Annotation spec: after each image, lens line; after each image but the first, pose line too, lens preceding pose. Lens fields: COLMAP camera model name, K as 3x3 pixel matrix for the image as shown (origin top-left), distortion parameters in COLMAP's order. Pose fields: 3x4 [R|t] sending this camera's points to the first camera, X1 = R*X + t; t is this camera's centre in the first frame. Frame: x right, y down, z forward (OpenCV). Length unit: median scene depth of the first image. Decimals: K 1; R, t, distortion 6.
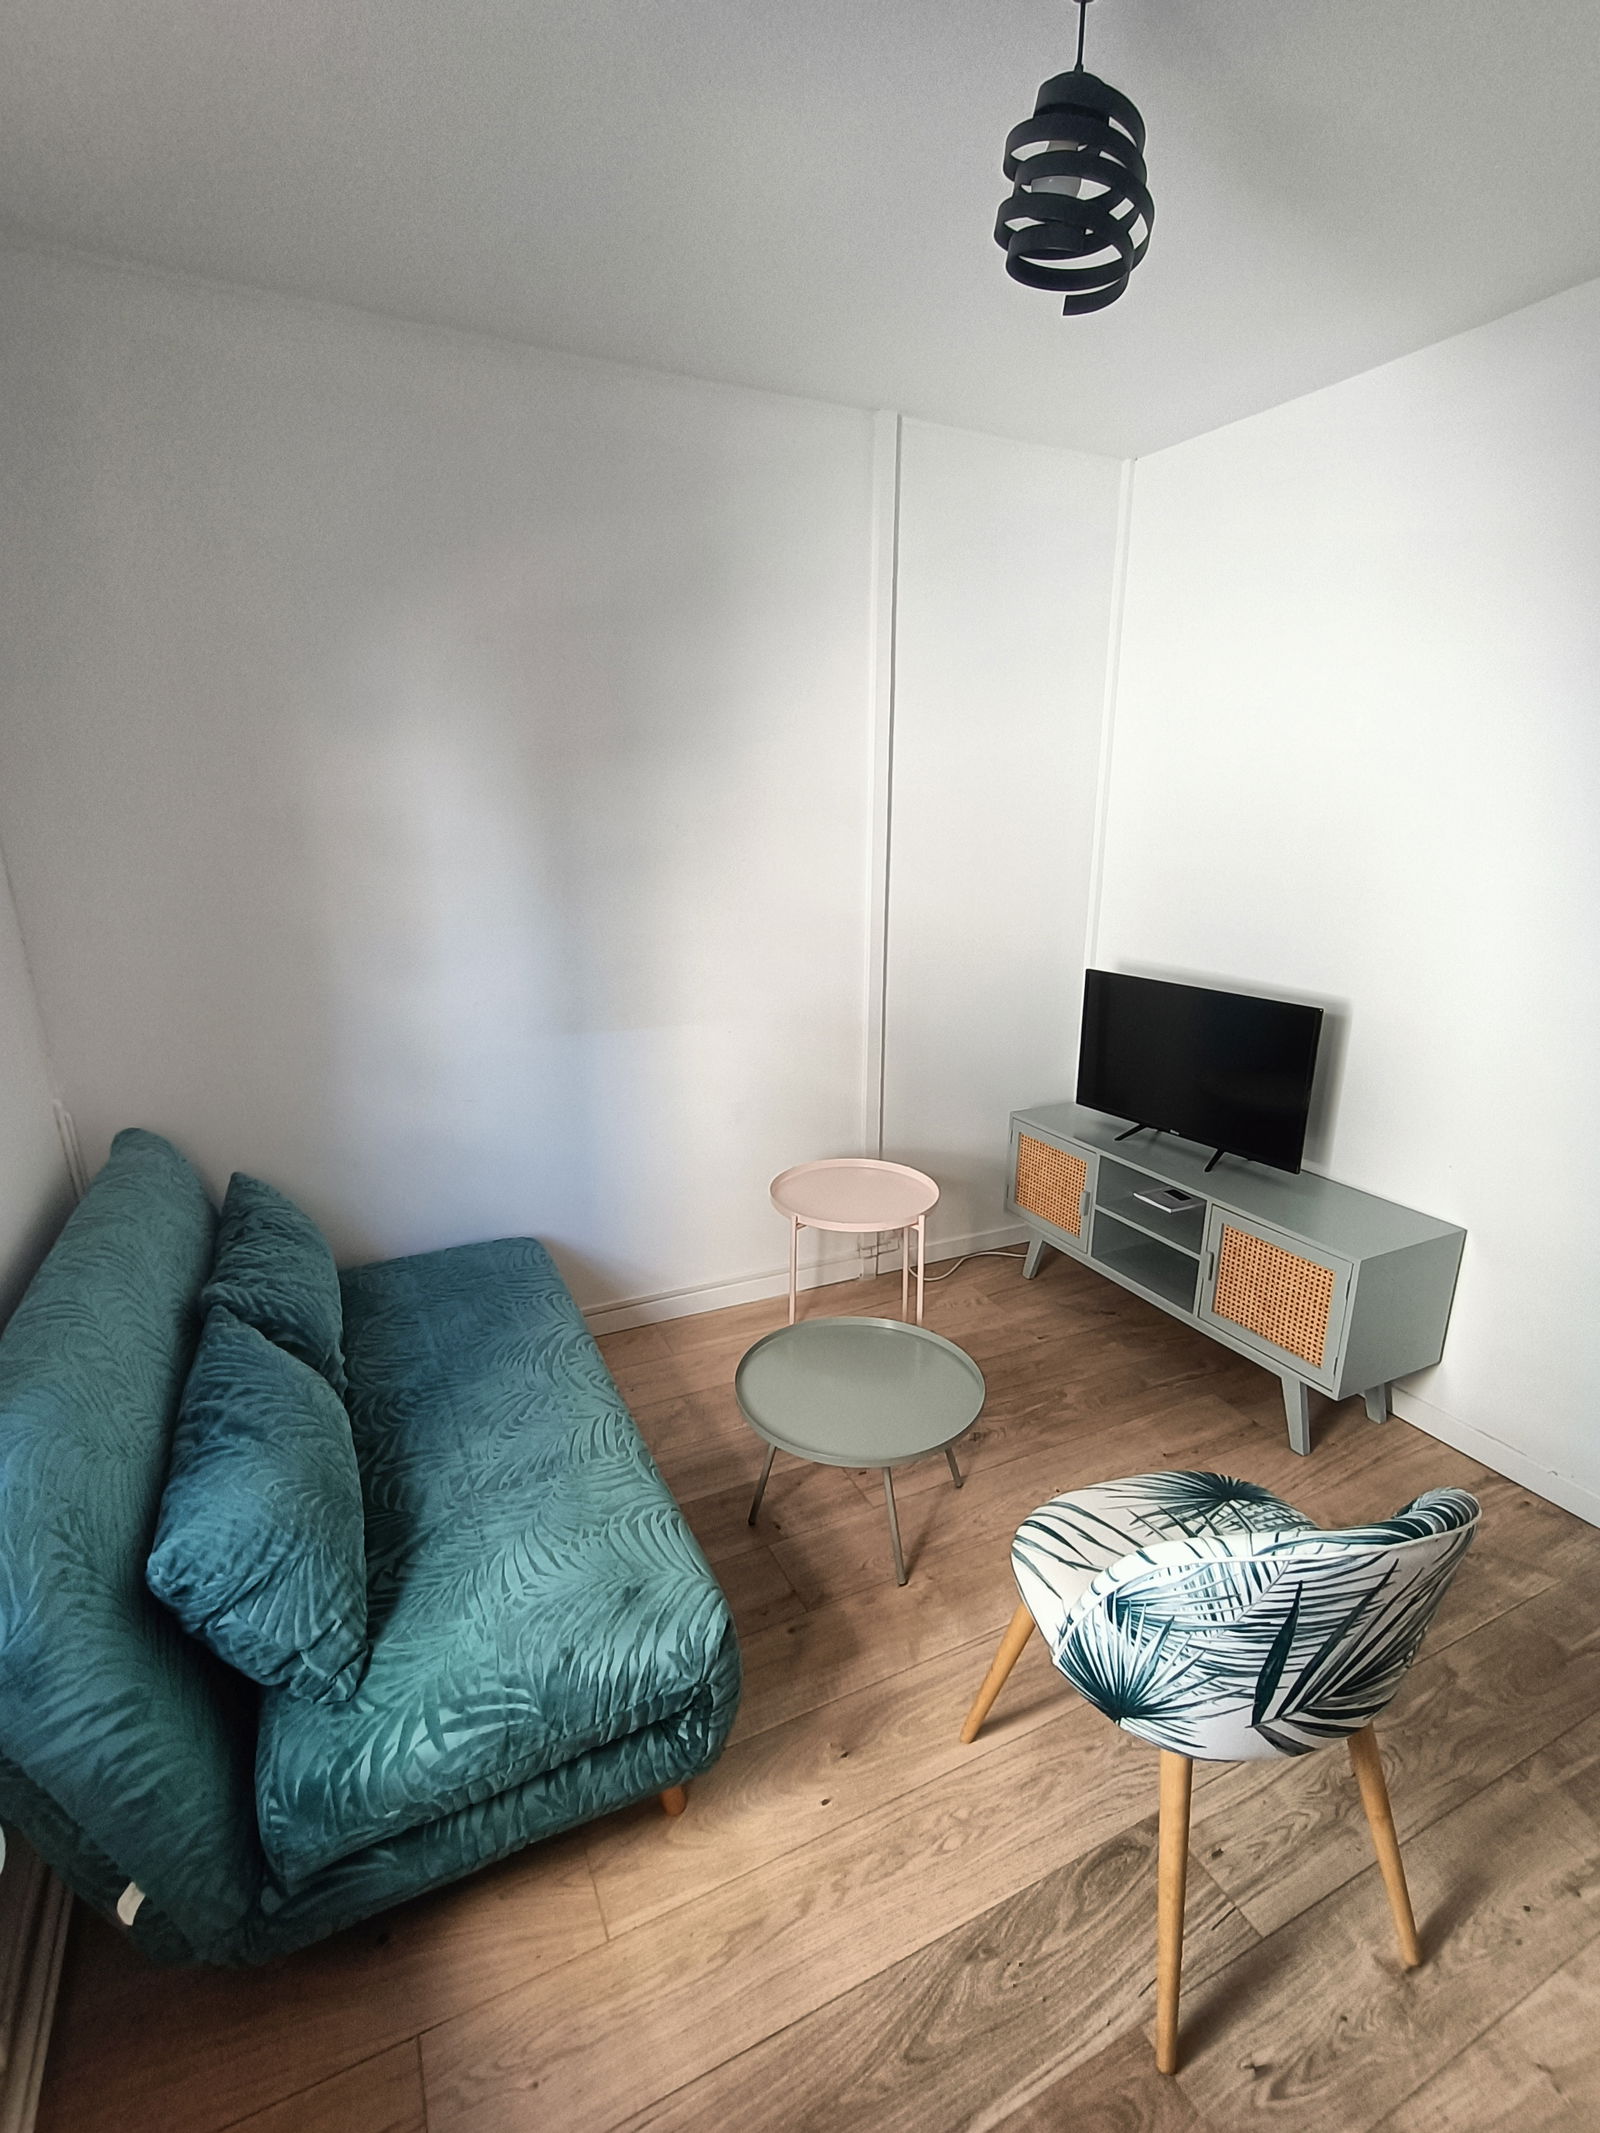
lens RADIAL K [[981.1, 0, 799.2], [0, 981.1, 1074.3], [0, 0, 1]] dist [0.003696, -0.000459]
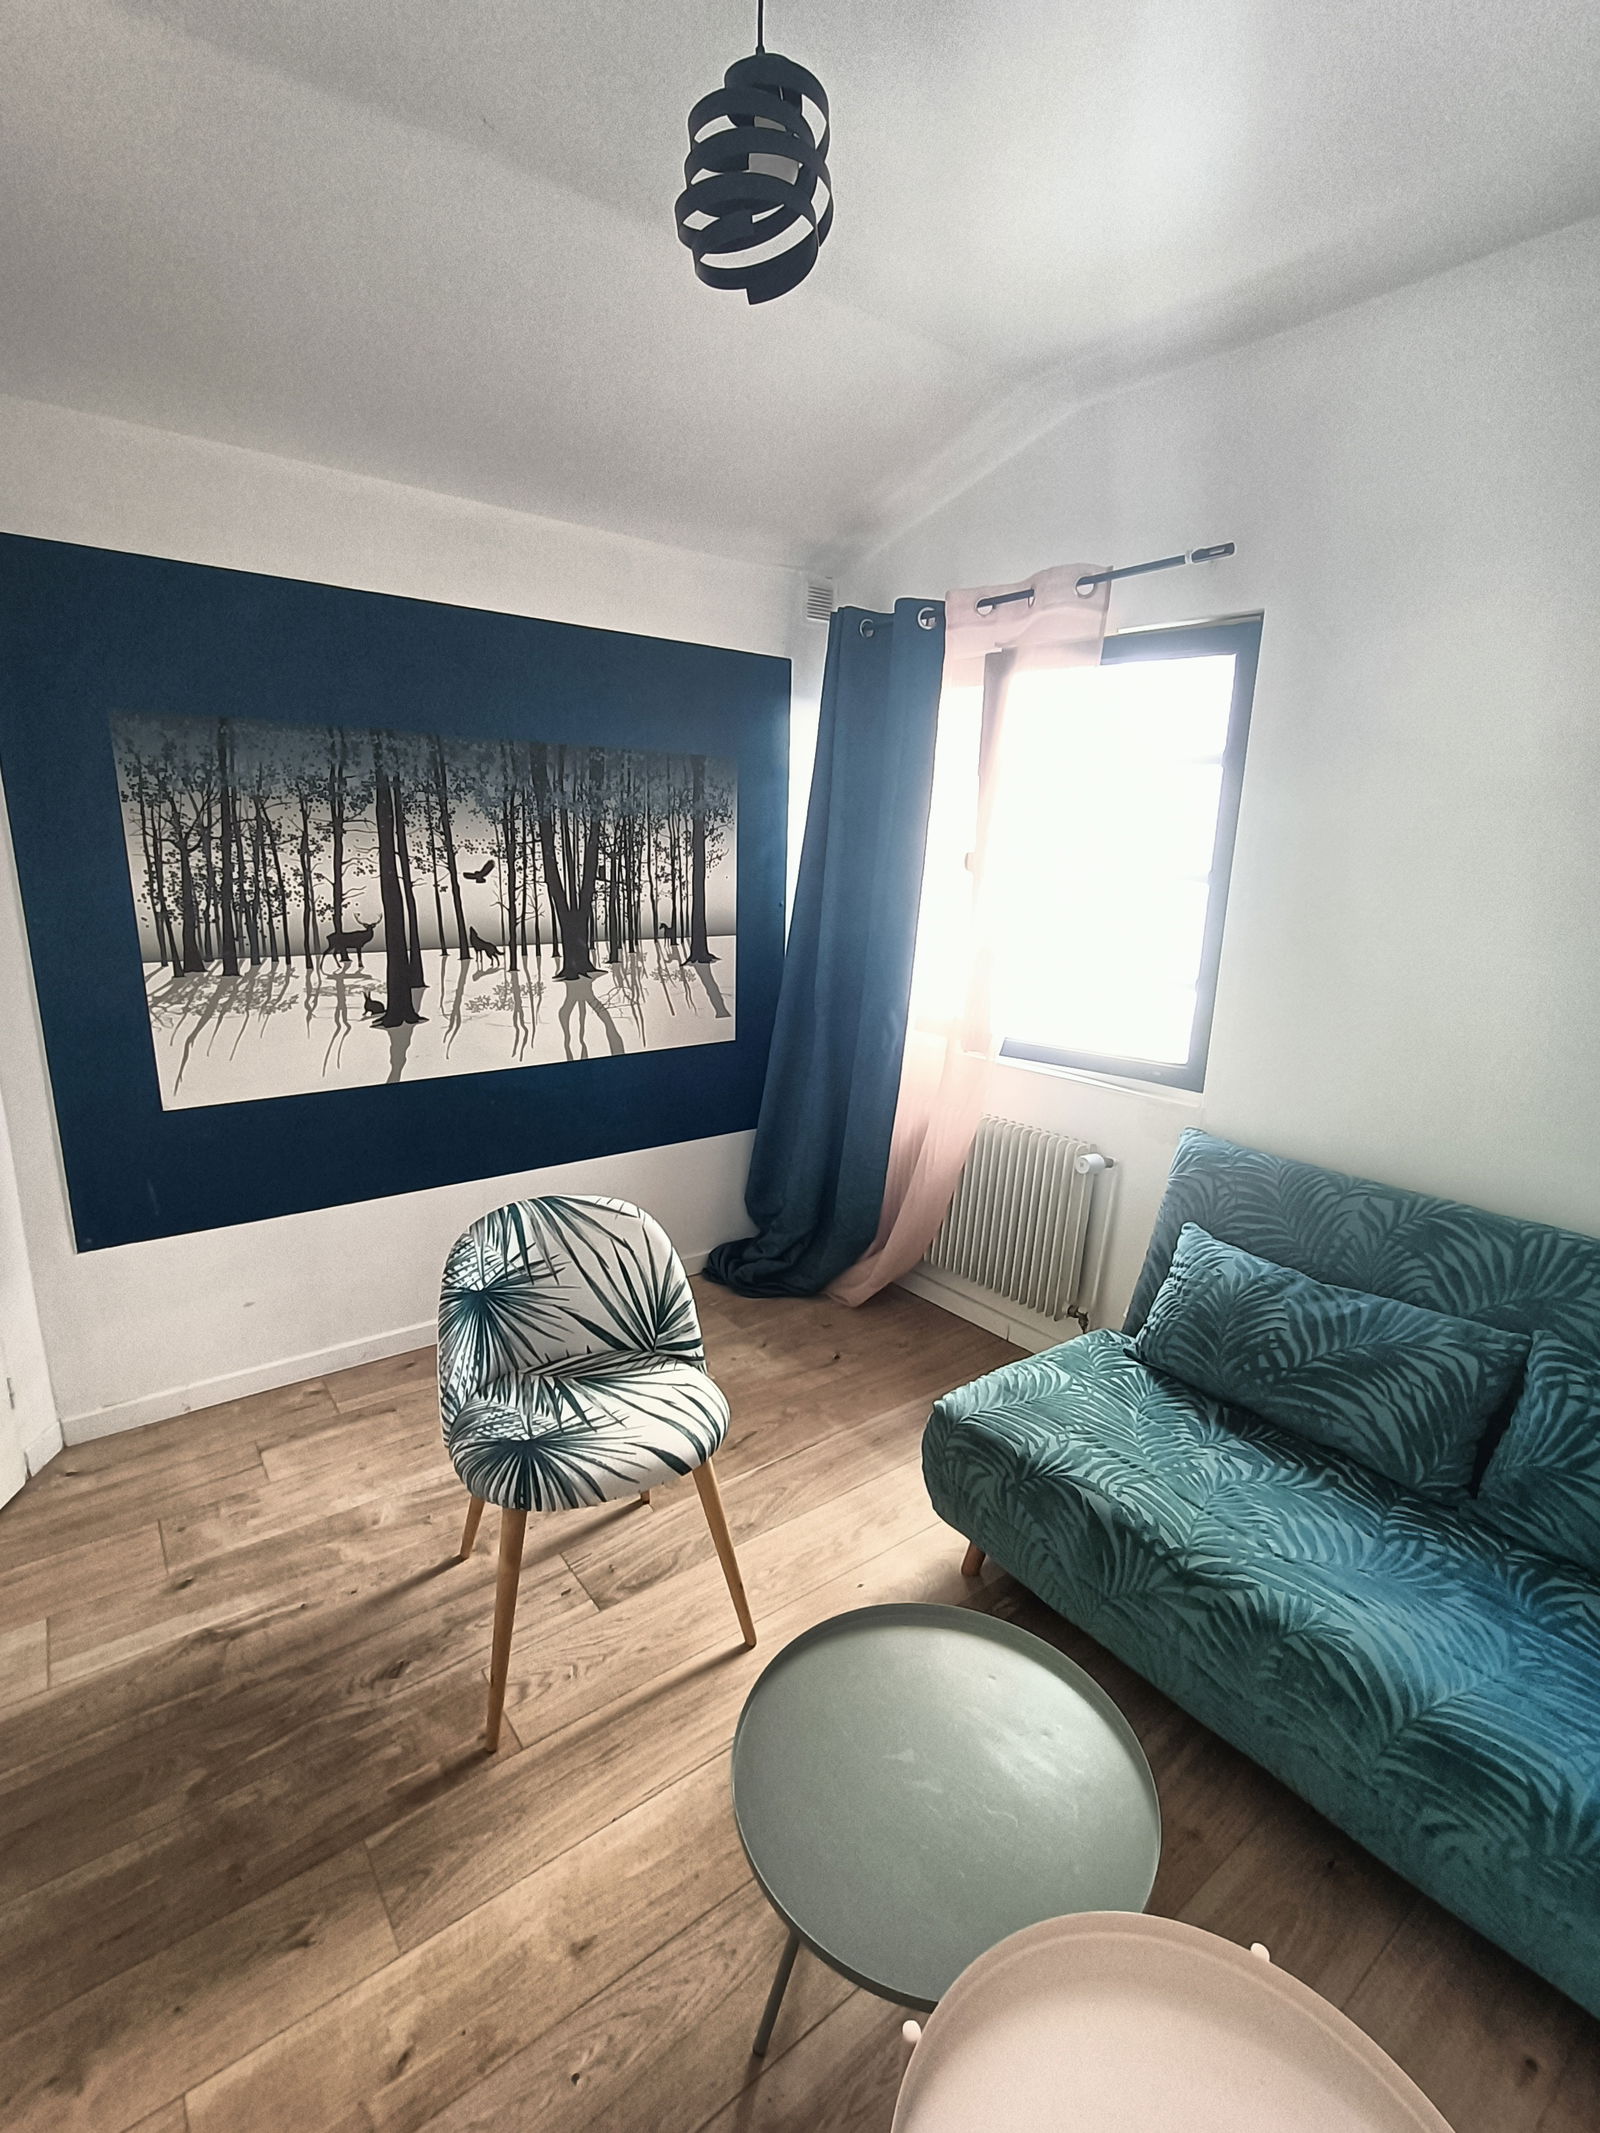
lens RADIAL K [[969.0, 0, 780.6], [0, 969.0, 1062.9], [0, 0, 1]] dist [0.001816, 0.001016]
pose [[-0.981614, 0.017035, -0.190113, 0.343214], [-0.076150, 0.878363, 0.471890, -0.432882], [0.175027, 0.477691, -0.860916, 1.675684]]
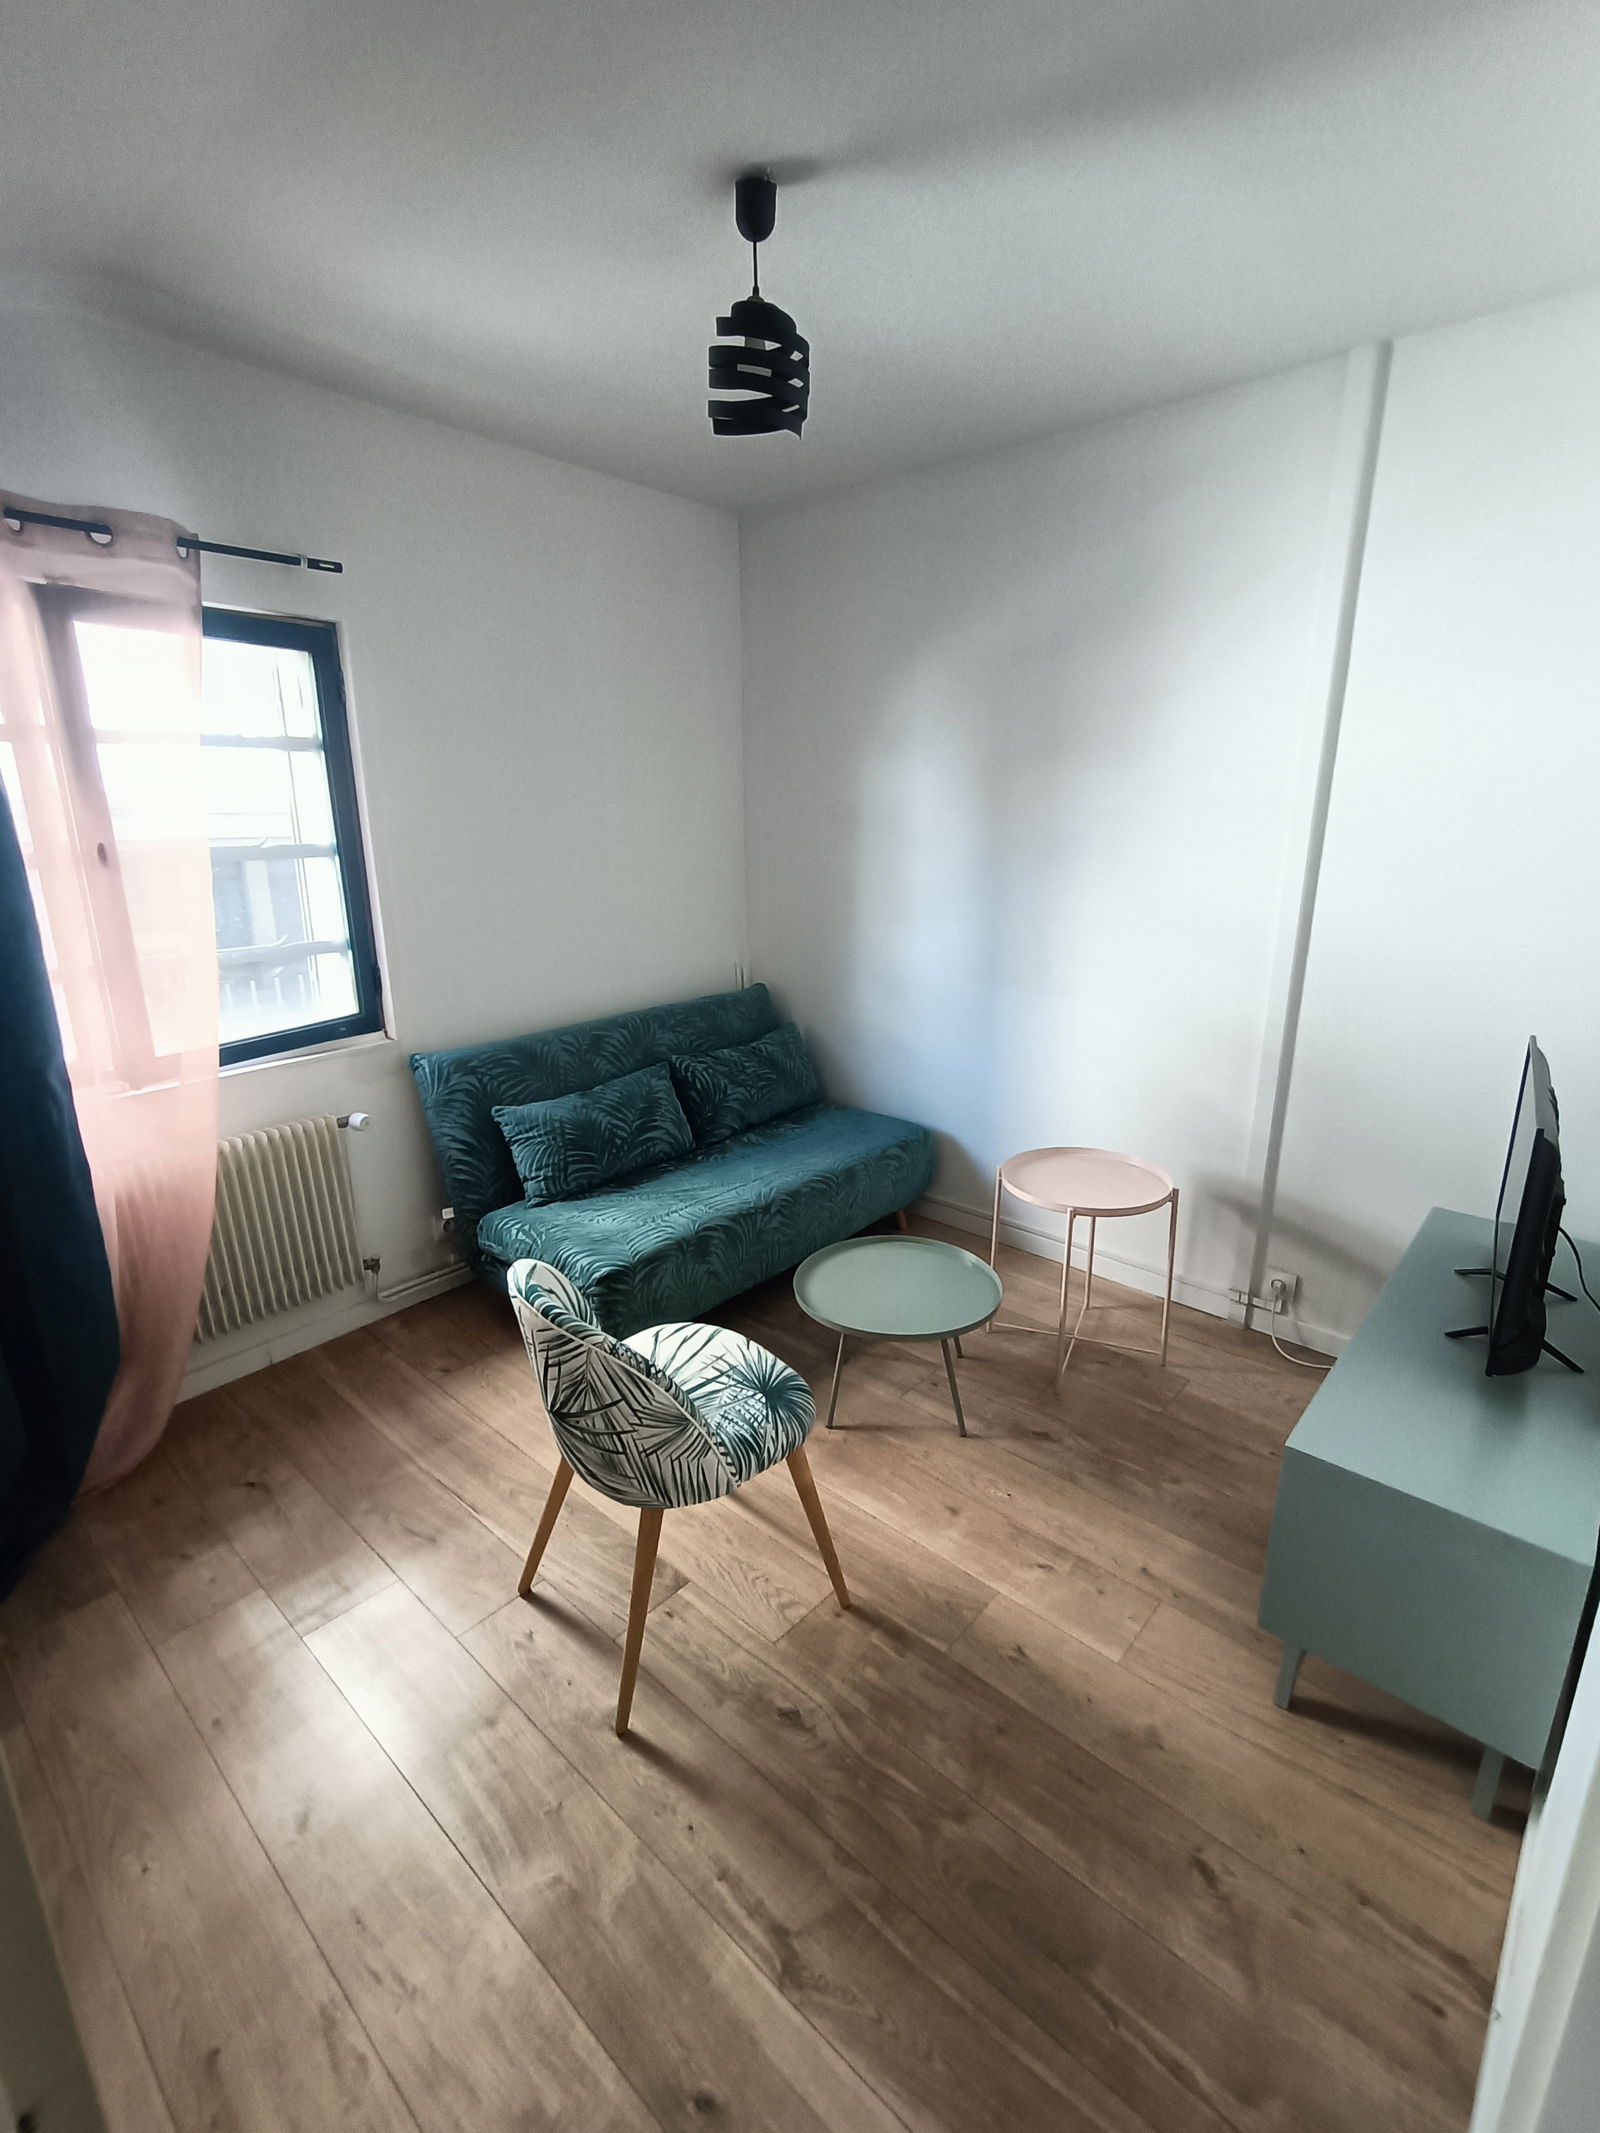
lens RADIAL K [[981.1, 0, 799.2], [0, 981.1, 1074.3], [0, 0, 1]] dist [0.003696, -0.000459]
pose [[0.370123, 0.245537, -0.895947, 1.346578], [-0.237319, 0.957429, 0.164348, -0.132446], [0.898158, 0.151796, 0.412637, 0.465575]]
